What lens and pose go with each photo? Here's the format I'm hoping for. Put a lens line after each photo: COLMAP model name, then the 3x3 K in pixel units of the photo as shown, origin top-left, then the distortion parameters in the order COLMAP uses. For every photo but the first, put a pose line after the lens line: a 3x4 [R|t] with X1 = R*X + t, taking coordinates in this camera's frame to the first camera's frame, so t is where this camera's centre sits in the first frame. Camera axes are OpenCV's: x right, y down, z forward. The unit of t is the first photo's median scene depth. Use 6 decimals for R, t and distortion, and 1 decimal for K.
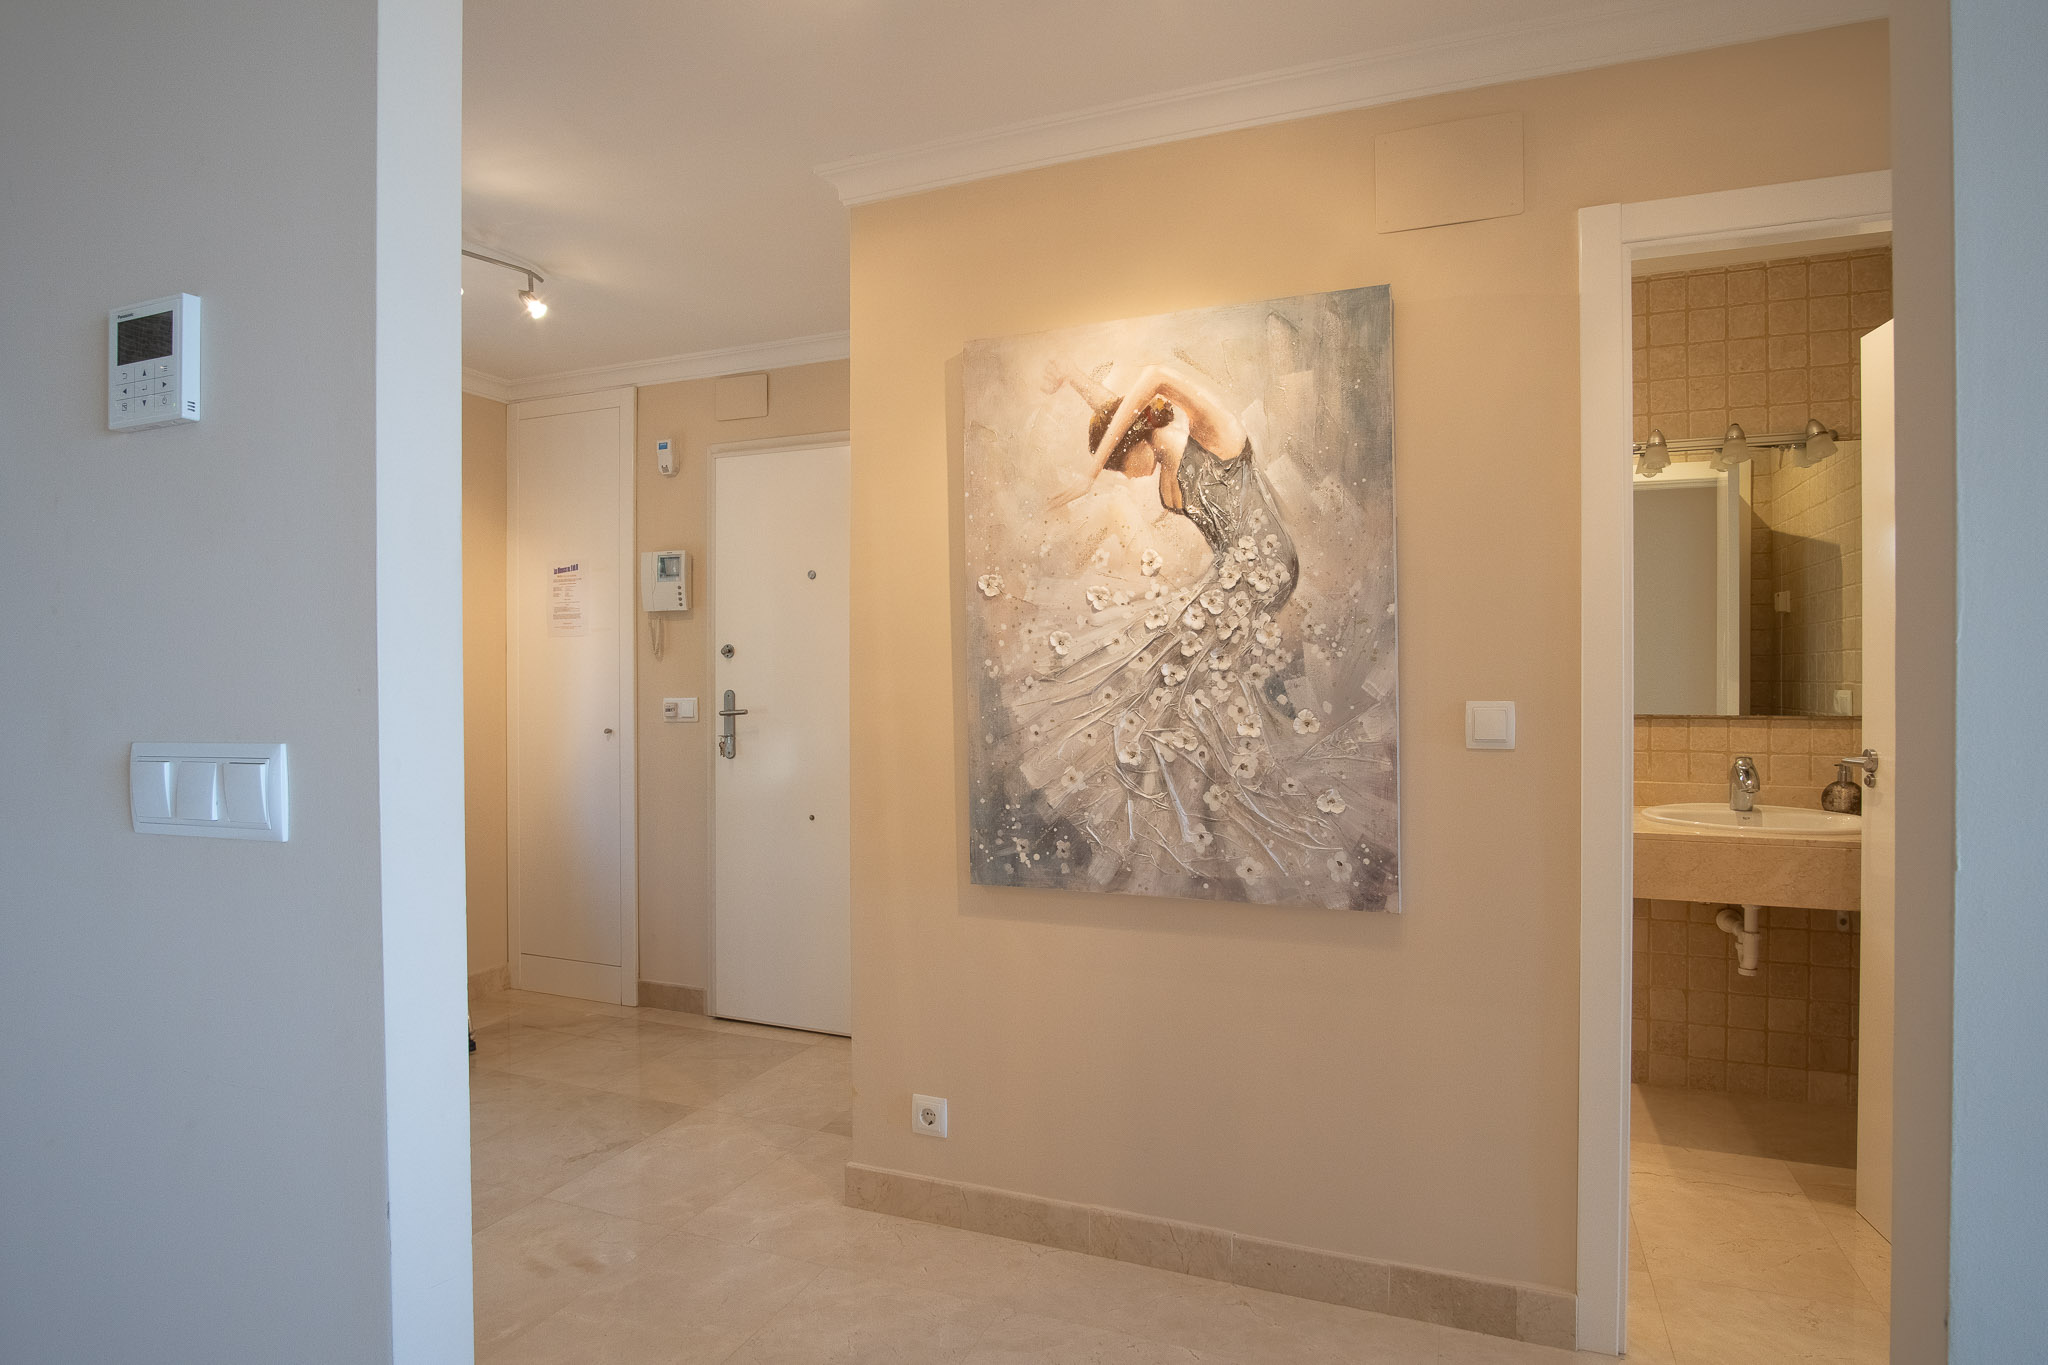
lens RADIAL K [[1102.7, 0, 1024.0], [0, 1102.7, 682.5], [0, 0, 1]] dist [-0.021790, 0.001335]
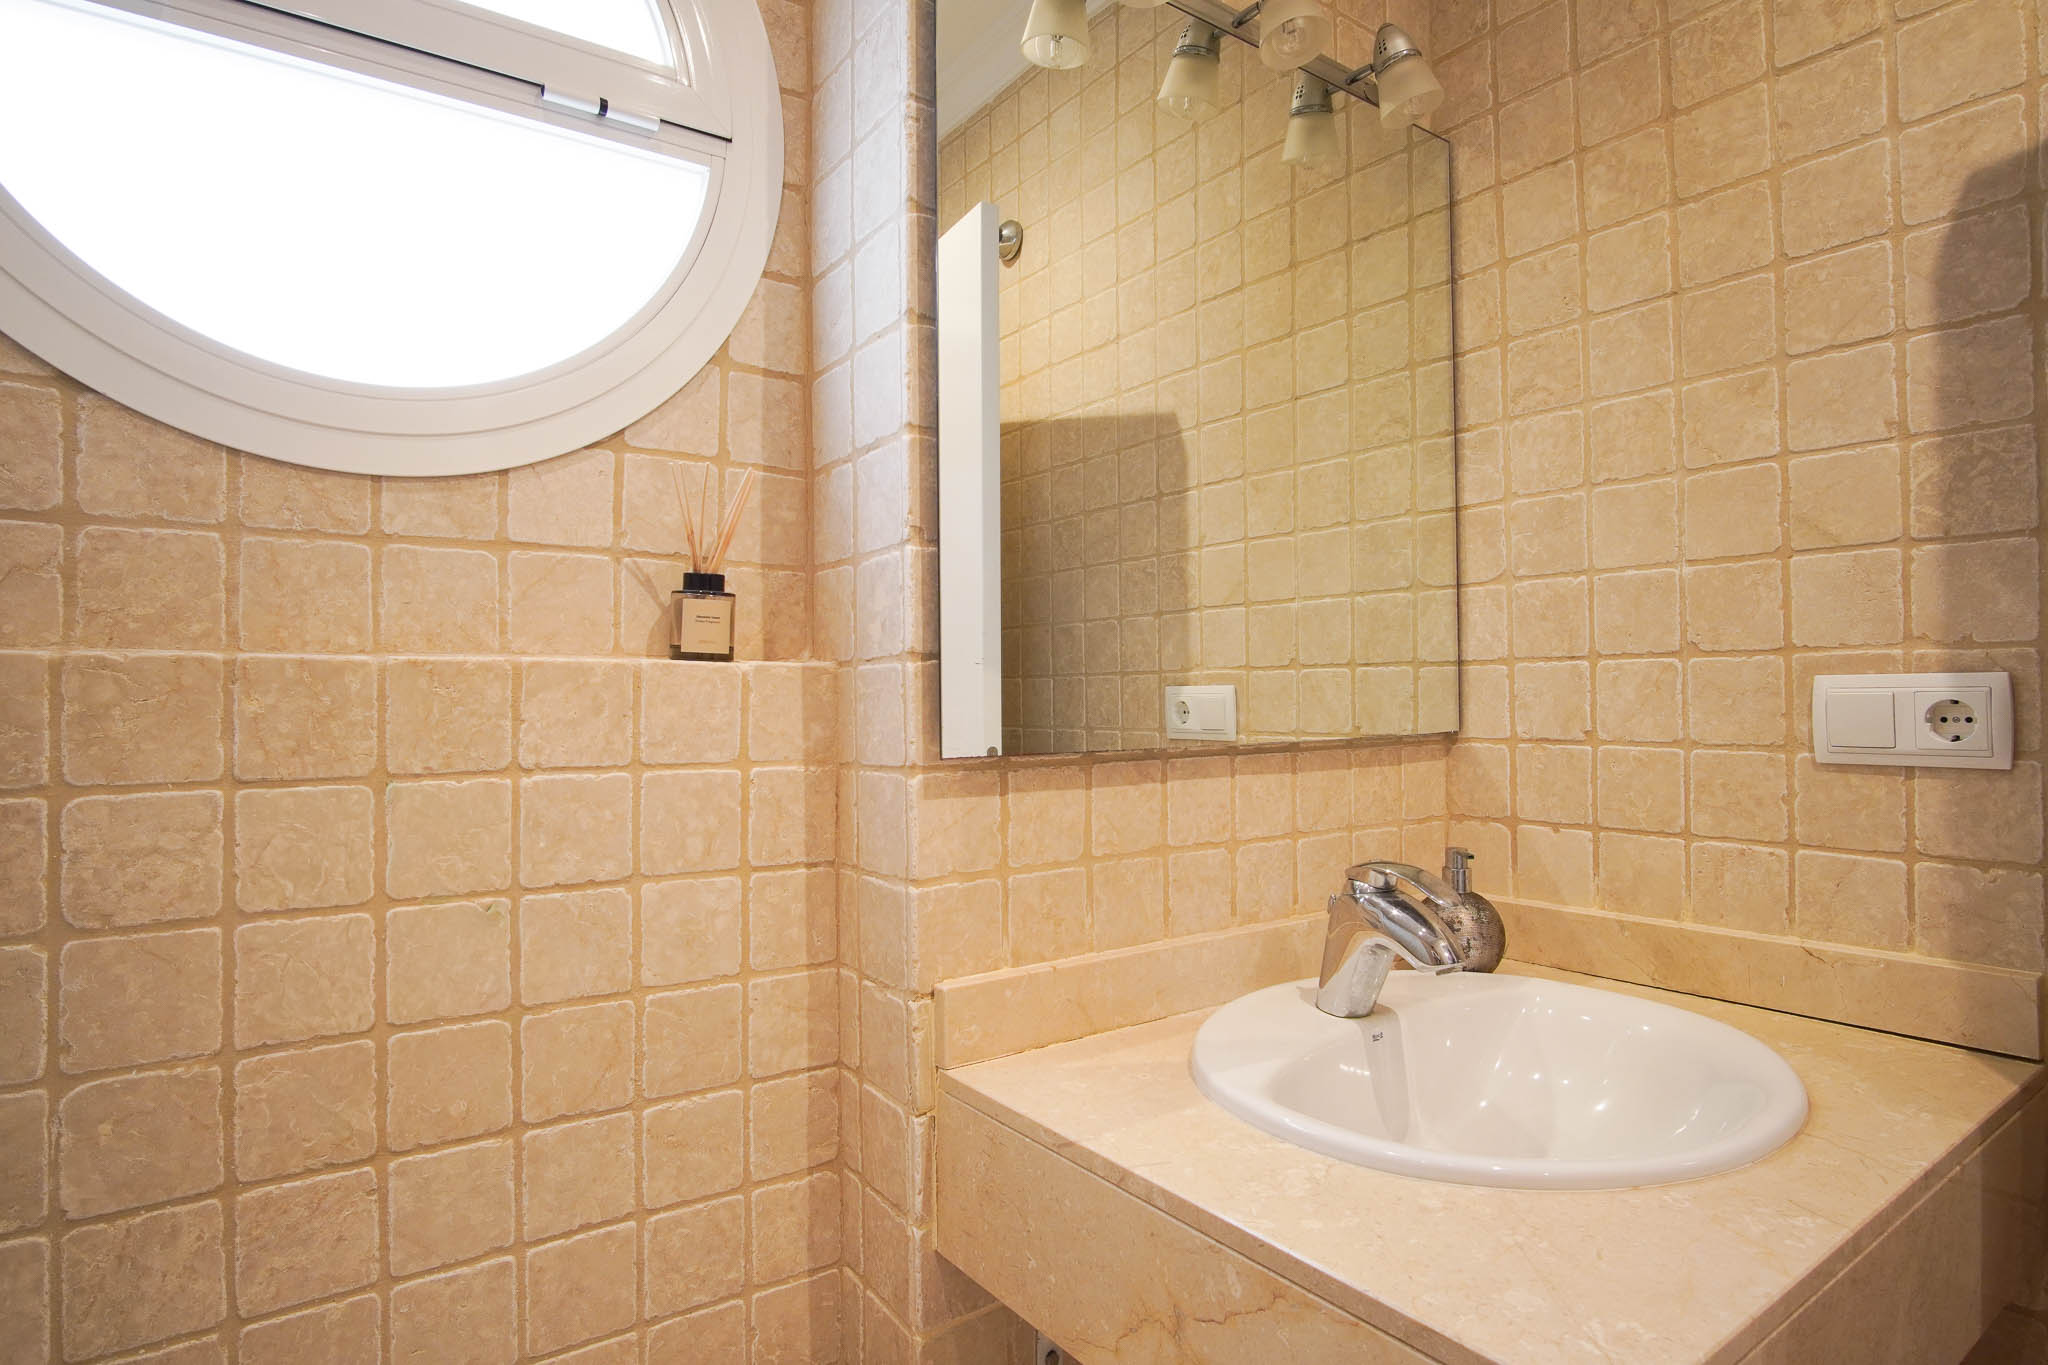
lens RADIAL K [[1102.7, 0, 1024.0], [0, 1102.7, 682.5], [0, 0, 1]] dist [-0.021790, 0.001335]
pose [[0.522470, 0.007781, 0.852622, 0.181754], [0.017225, 0.999658, -0.019678, 0.009766], [-0.852484, 0.024967, 0.522157, 0.550877]]
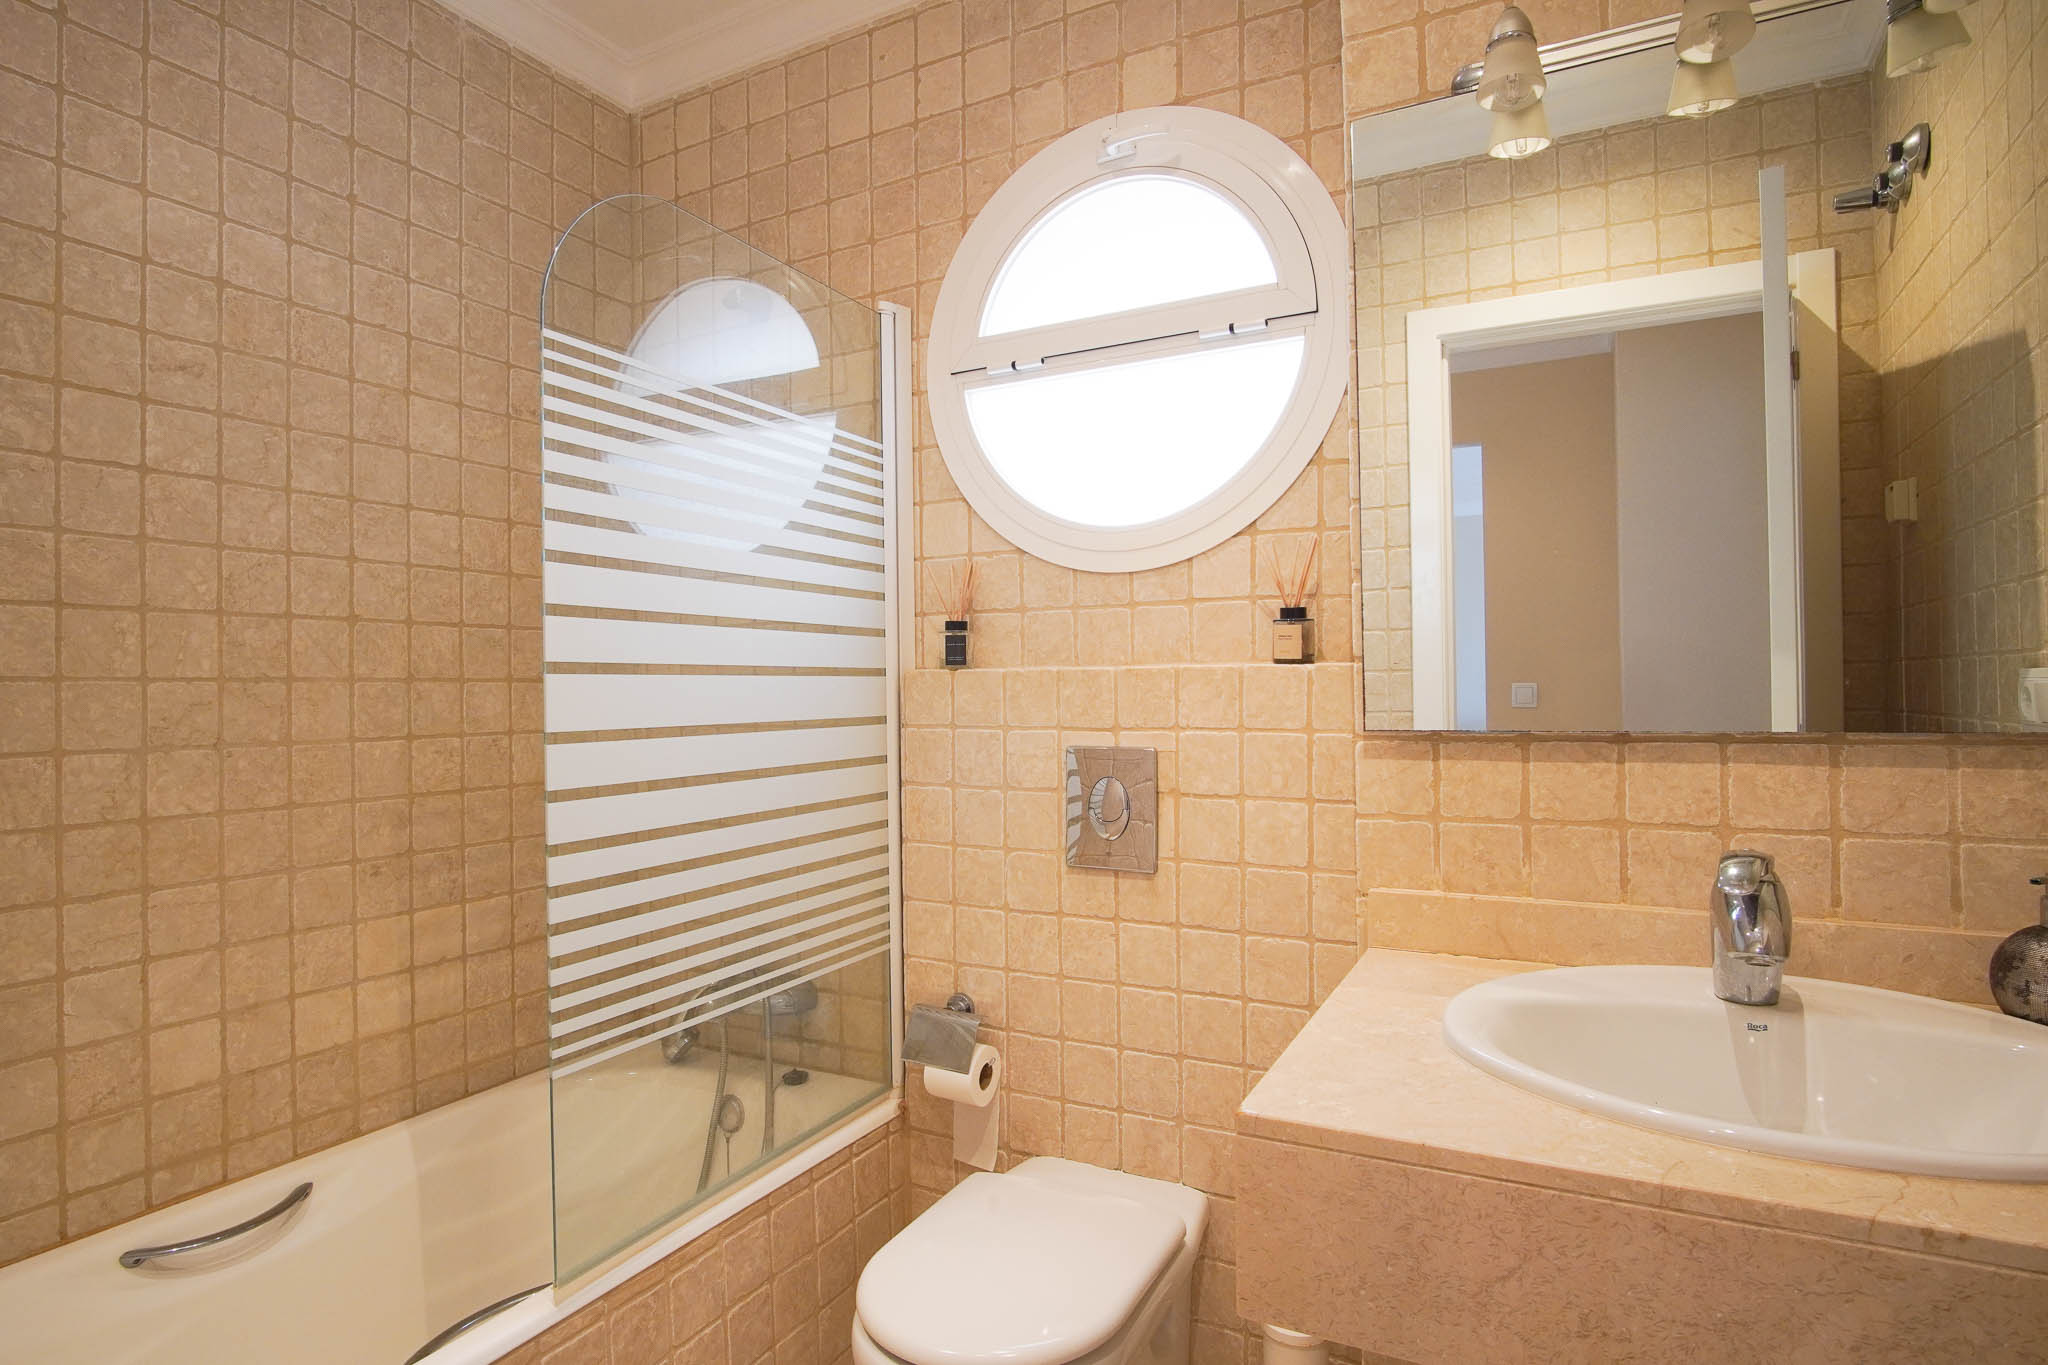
lens RADIAL K [[1119.9, 0, 1014.5], [0, 1119.9, 681.2], [0, 0, 1]] dist [-0.018033, 0.001234]
pose [[0.995339, -0.011404, -0.095766, 0.278020], [0.009620, 0.999772, -0.019072, 0.011209], [0.095962, 0.018062, 0.995221, 0.376393]]
